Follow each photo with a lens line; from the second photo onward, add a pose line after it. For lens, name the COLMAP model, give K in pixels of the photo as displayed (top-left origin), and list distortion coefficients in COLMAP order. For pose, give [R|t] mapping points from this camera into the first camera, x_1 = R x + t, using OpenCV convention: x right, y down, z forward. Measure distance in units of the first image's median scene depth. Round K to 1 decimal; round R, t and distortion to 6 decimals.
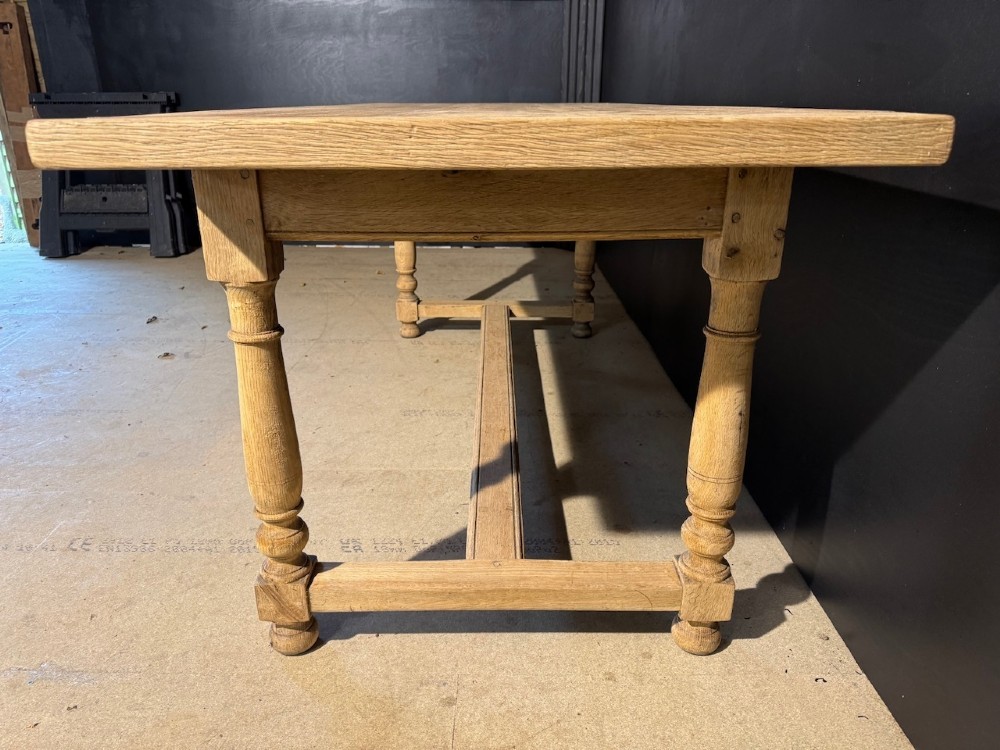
lens RADIAL K [[703.6, 0, 500.0], [0, 703.6, 375.0], [0, 0, 1]] dist [0.076932, -0.114823]
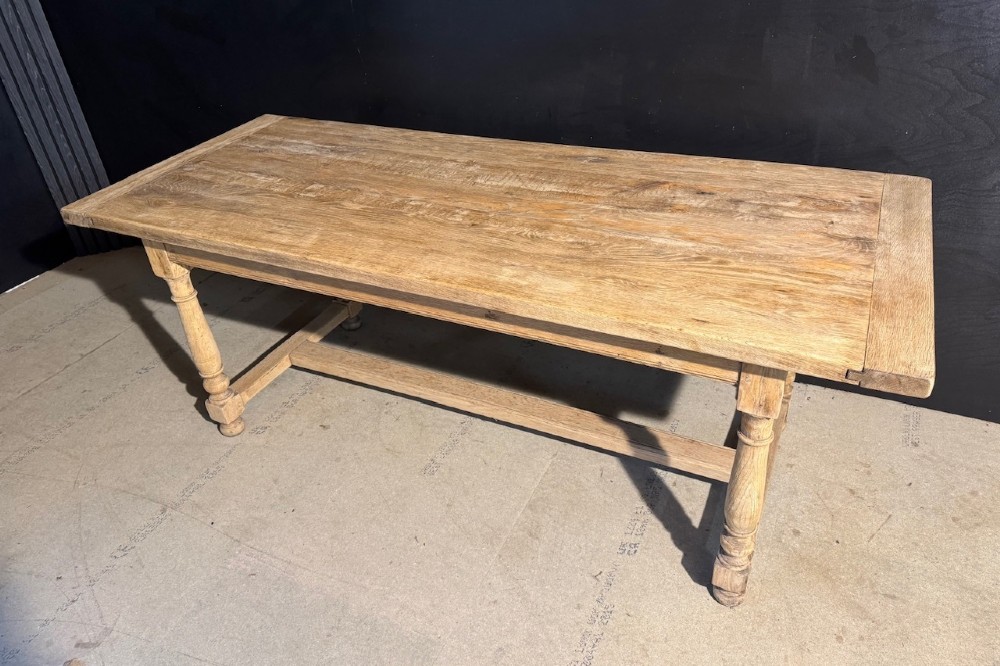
lens RADIAL K [[702.1, 0, 505.7], [0, 702.1, 309.6], [0, 0, 1]] dist [0.066291, -0.086573]
pose [[0.434975, -0.512138, 0.740615, -1.063413], [0.388745, 0.848708, 0.358569, -0.702981], [-0.812203, 0.131942, 0.568258, 0.377781]]
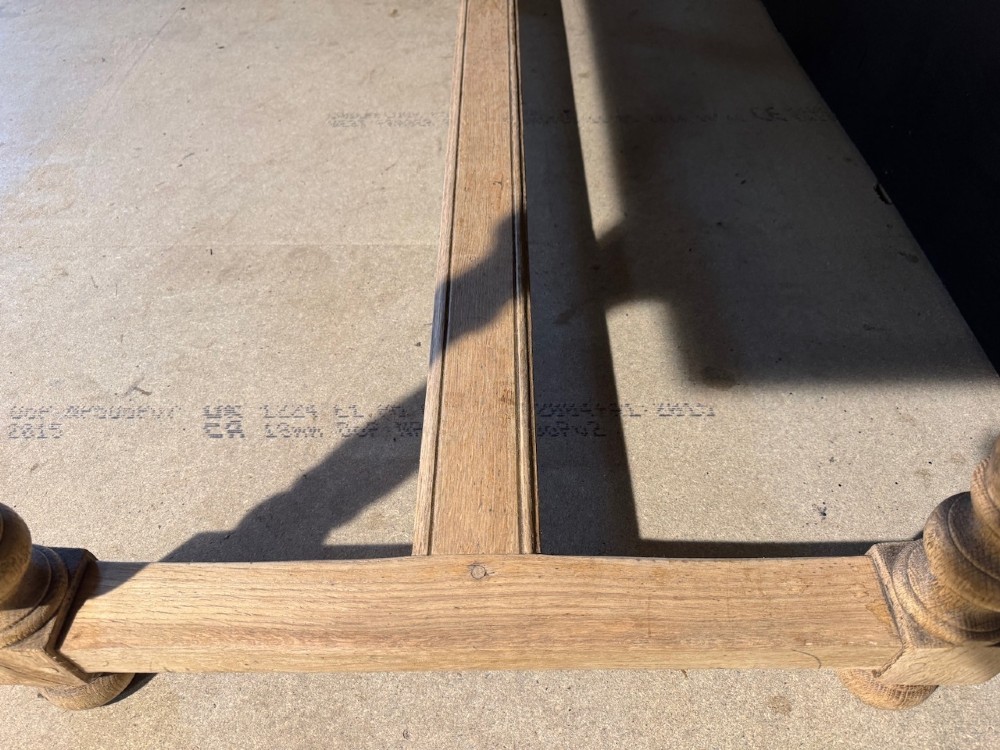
lens RADIAL K [[706.5, 0, 501.1], [0, 706.5, 388.0], [0, 0, 1]] dist [0.073574, -0.133301]
pose [[0.999758, -0.012616, -0.018002, 0.015682], [0.019622, 0.881327, 0.472099, -0.039492], [0.009910, -0.472338, 0.881362, 0.529472]]
